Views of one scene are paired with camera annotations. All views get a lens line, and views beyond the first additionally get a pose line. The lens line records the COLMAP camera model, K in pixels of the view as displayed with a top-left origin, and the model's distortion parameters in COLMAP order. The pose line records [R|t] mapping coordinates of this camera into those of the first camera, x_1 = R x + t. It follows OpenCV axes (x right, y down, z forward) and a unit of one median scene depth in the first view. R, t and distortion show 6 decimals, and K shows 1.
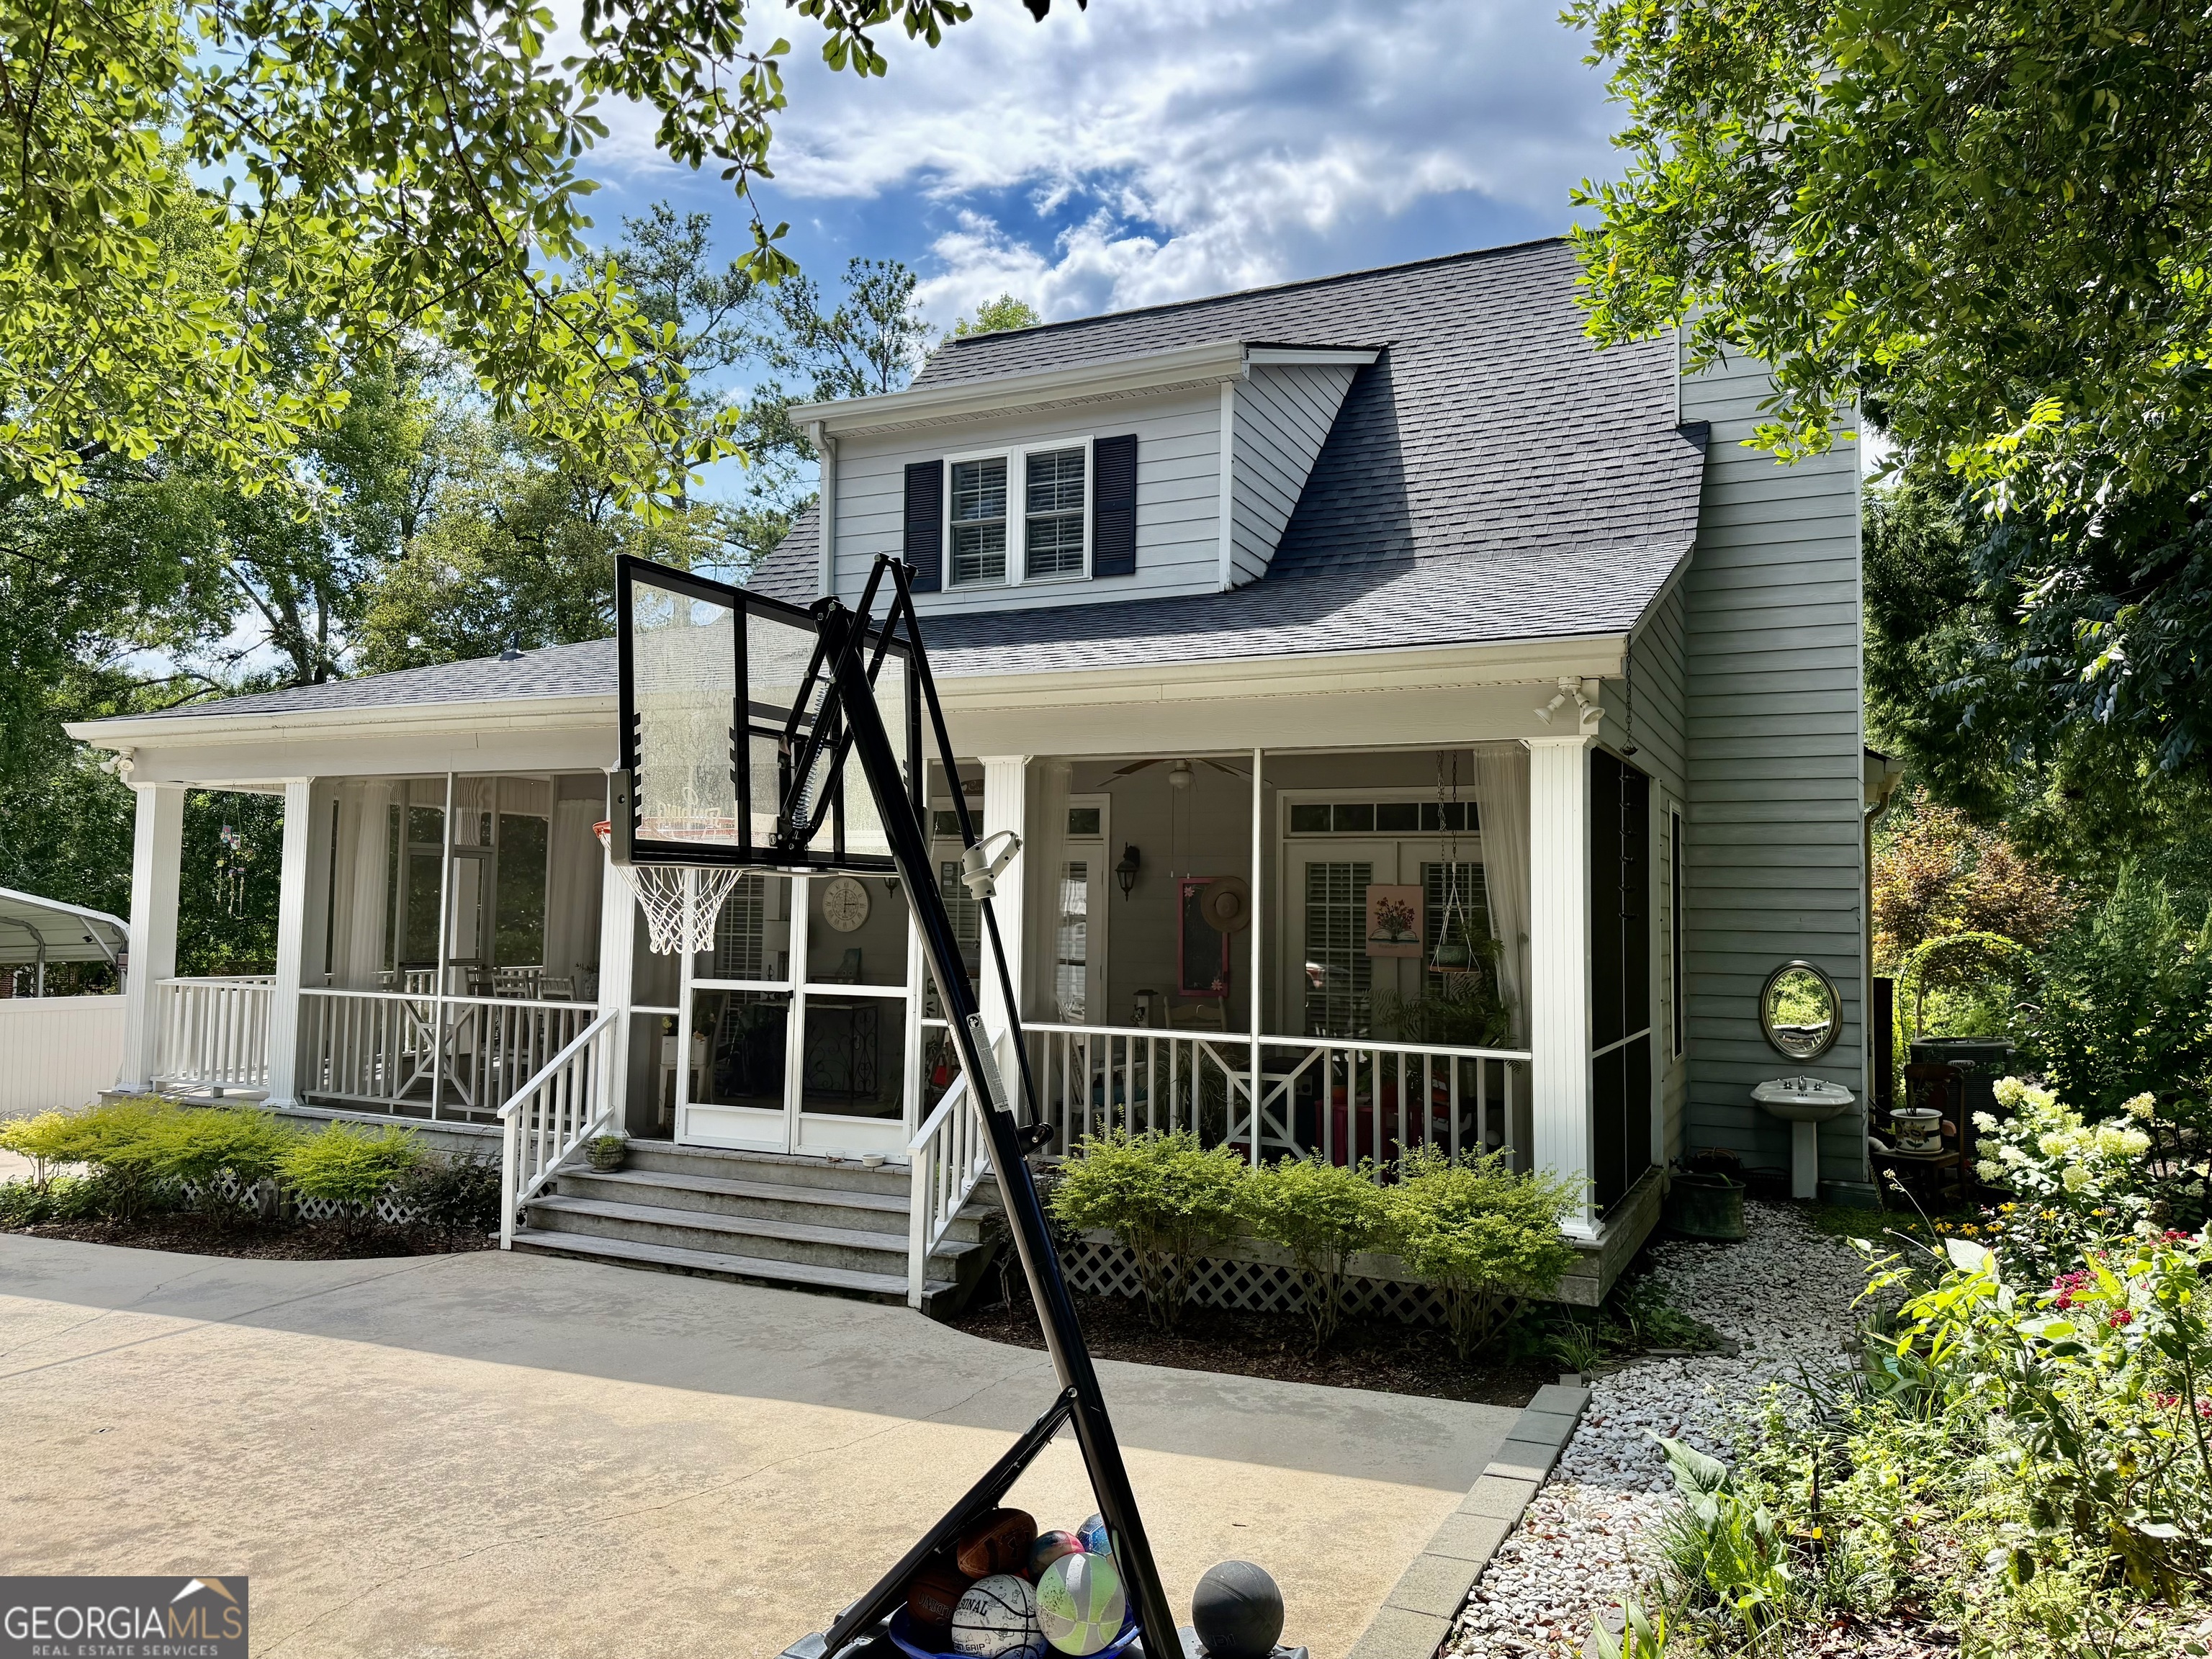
lens RADIAL K [[1558.6, 0, 1113.6], [0, 1558.6, 822.1], [0, 0, 1]] dist [0.027550, -0.030850]
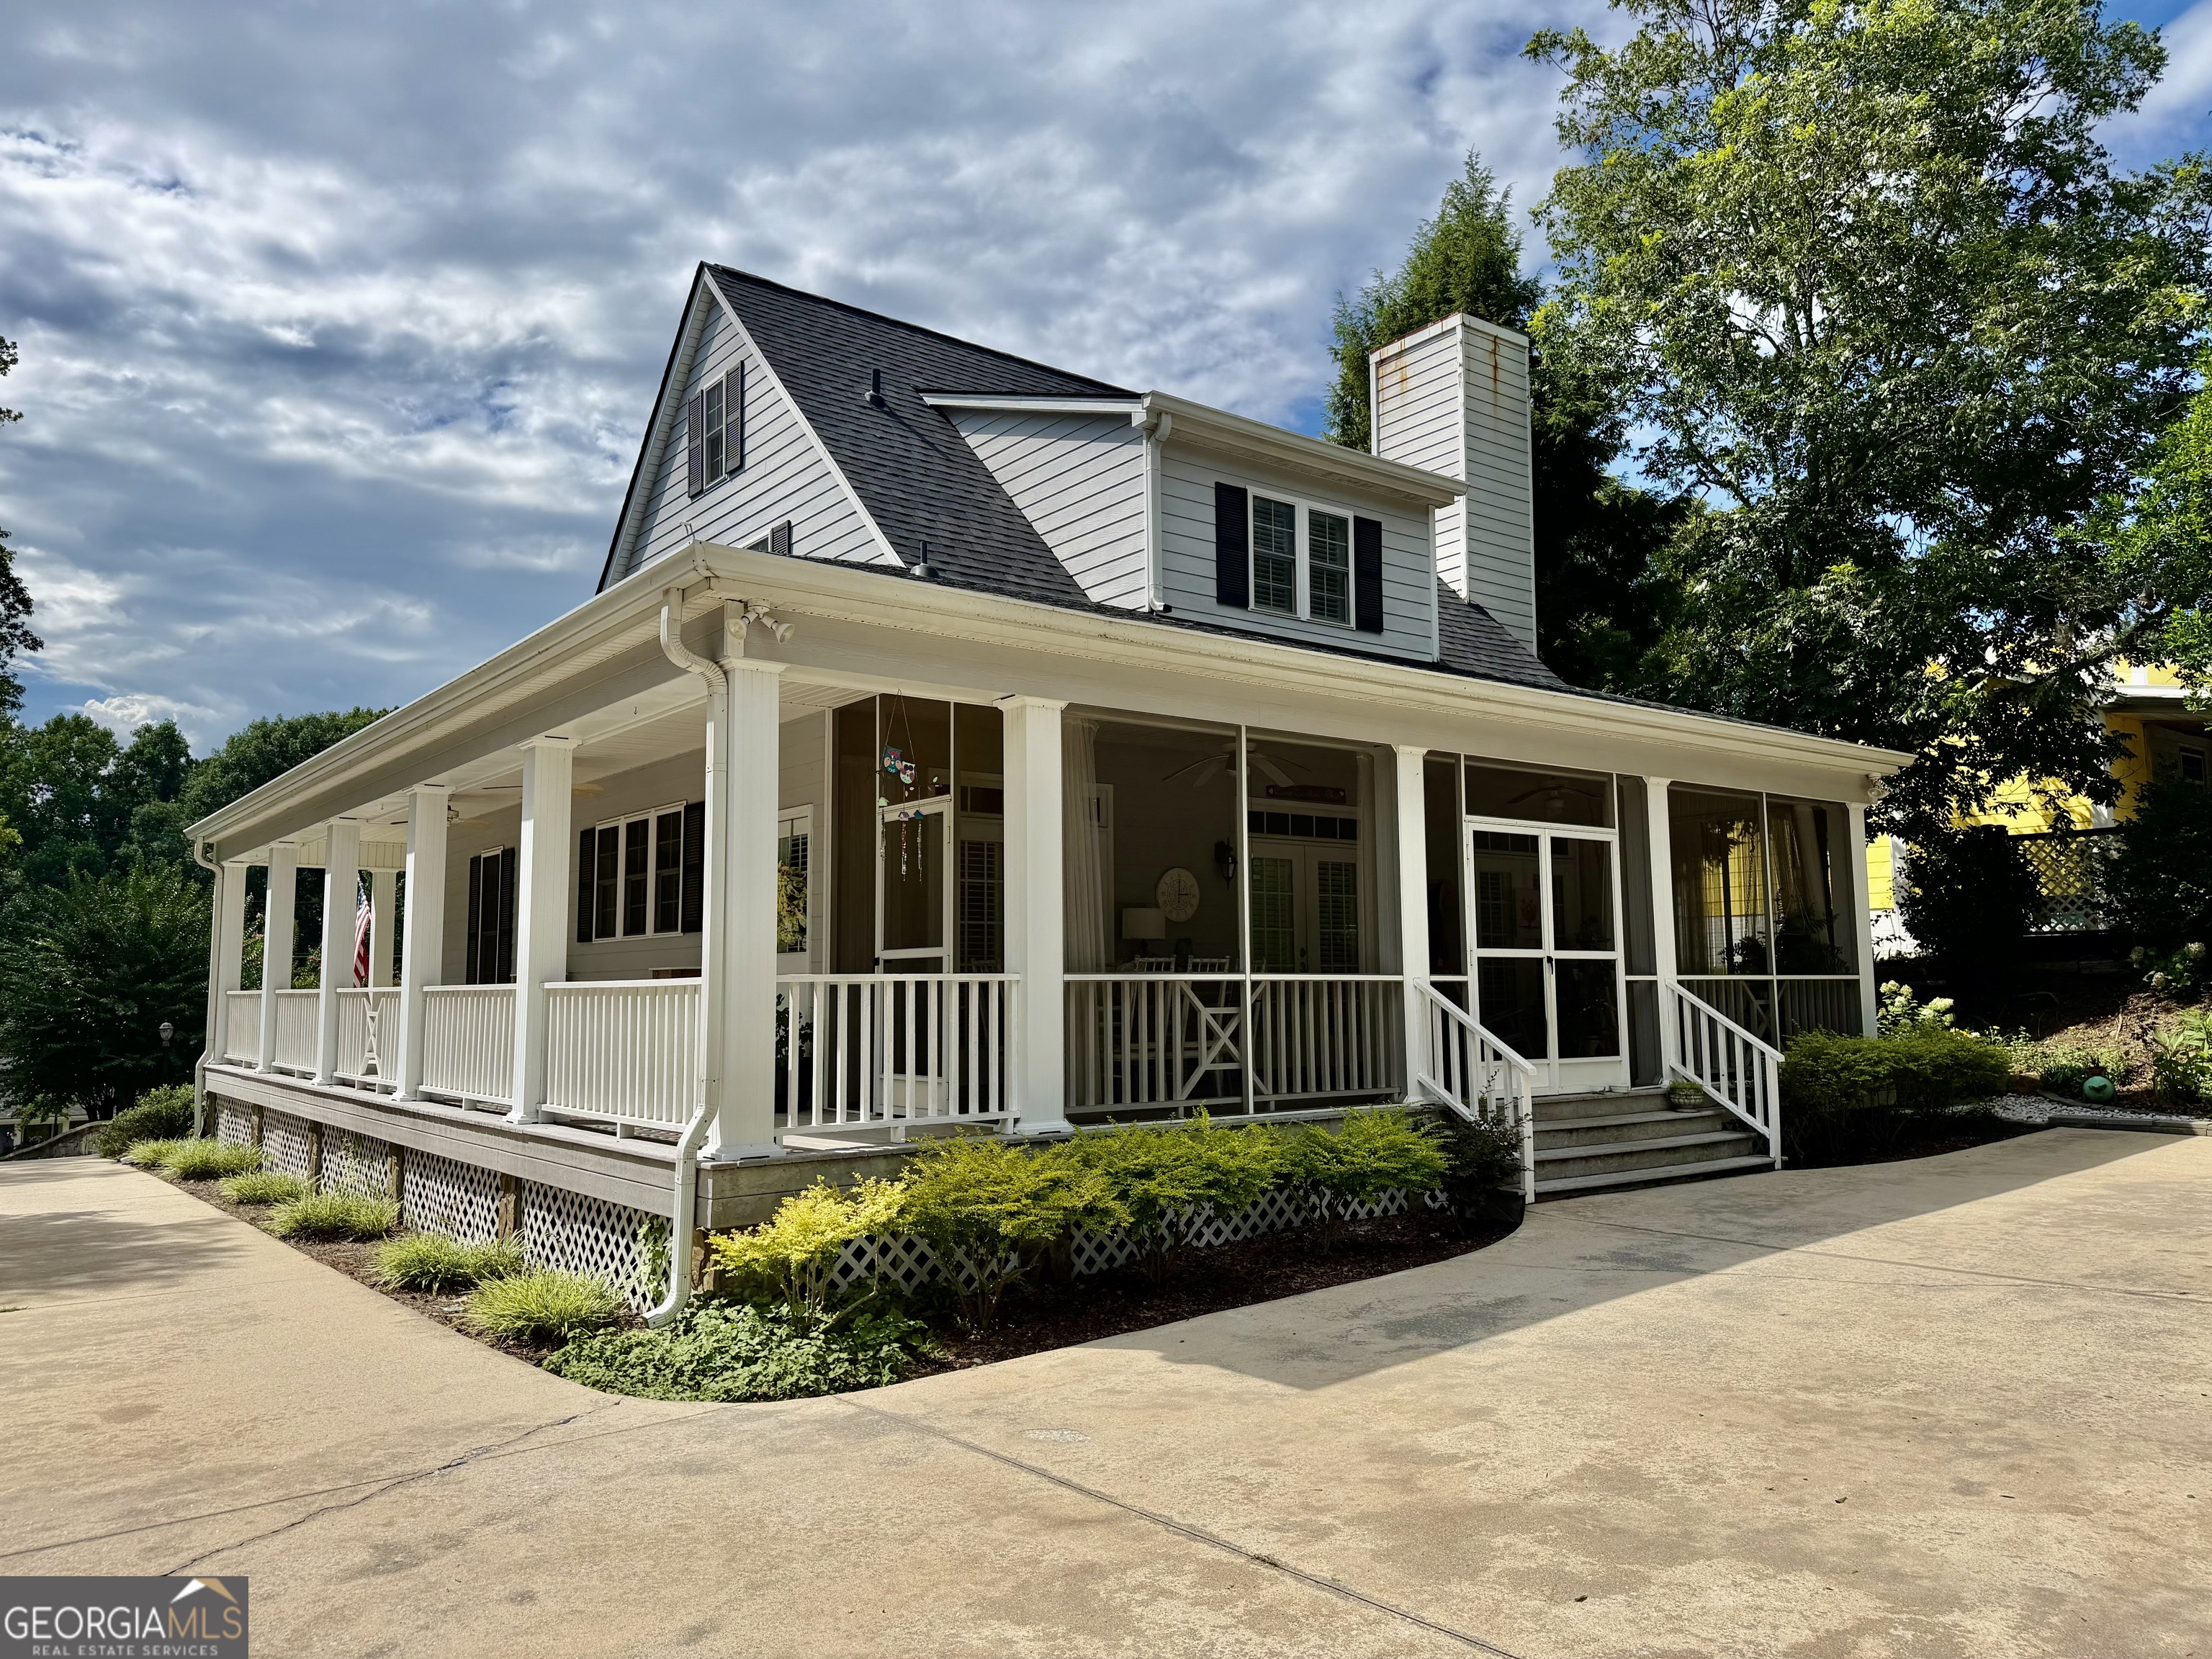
lens RADIAL K [[1572.6, 0, 1094.7], [0, 1572.6, 838.4], [0, 0, 1]] dist [0.088027, -0.102912]
pose [[0.465917, 0.065175, 0.882425, -1.185522], [-0.037031, 0.997846, -0.054147, 0.079661], [-0.884053, -0.007449, 0.467327, 0.610800]]
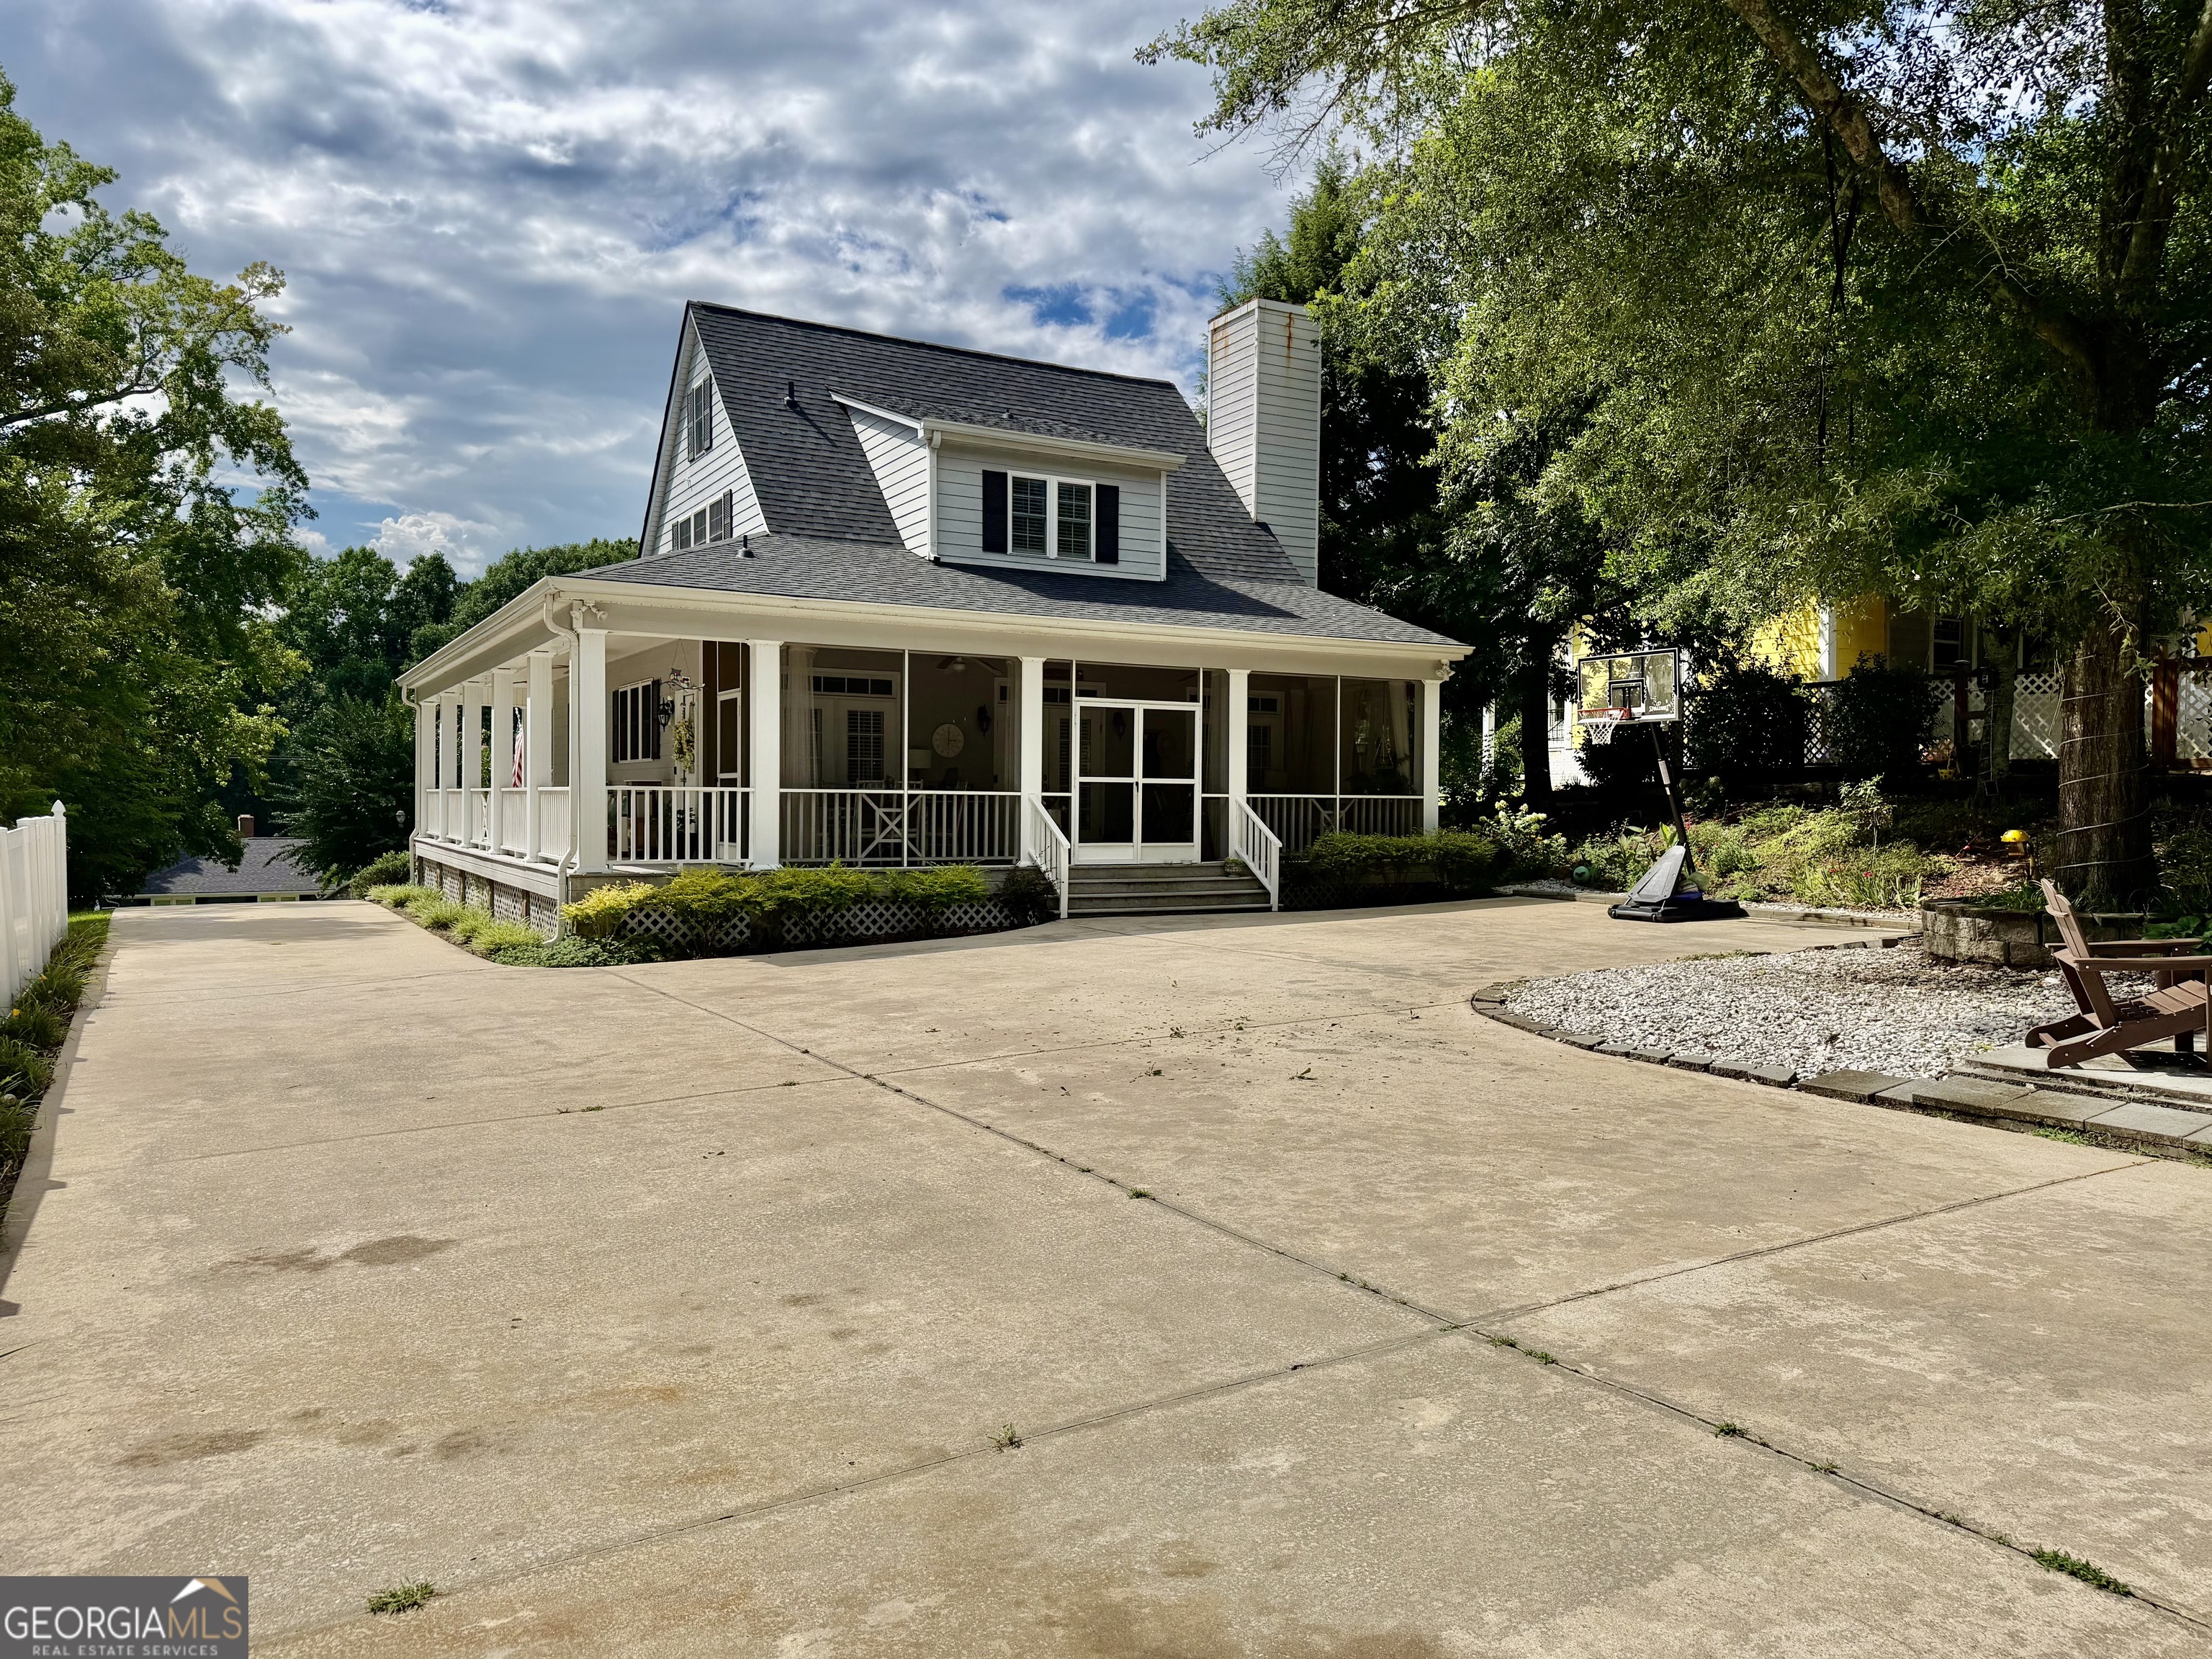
lens RADIAL K [[1568.0, 0, 1106.8], [0, 1568.0, 842.6], [0, 0, 1]] dist [0.133596, -0.235692]
pose [[0.586556, -0.031407, 0.809300, -1.507979], [-0.047033, 0.996241, 0.072750, 0.034934], [-0.808542, -0.080736, 0.582874, -0.104237]]
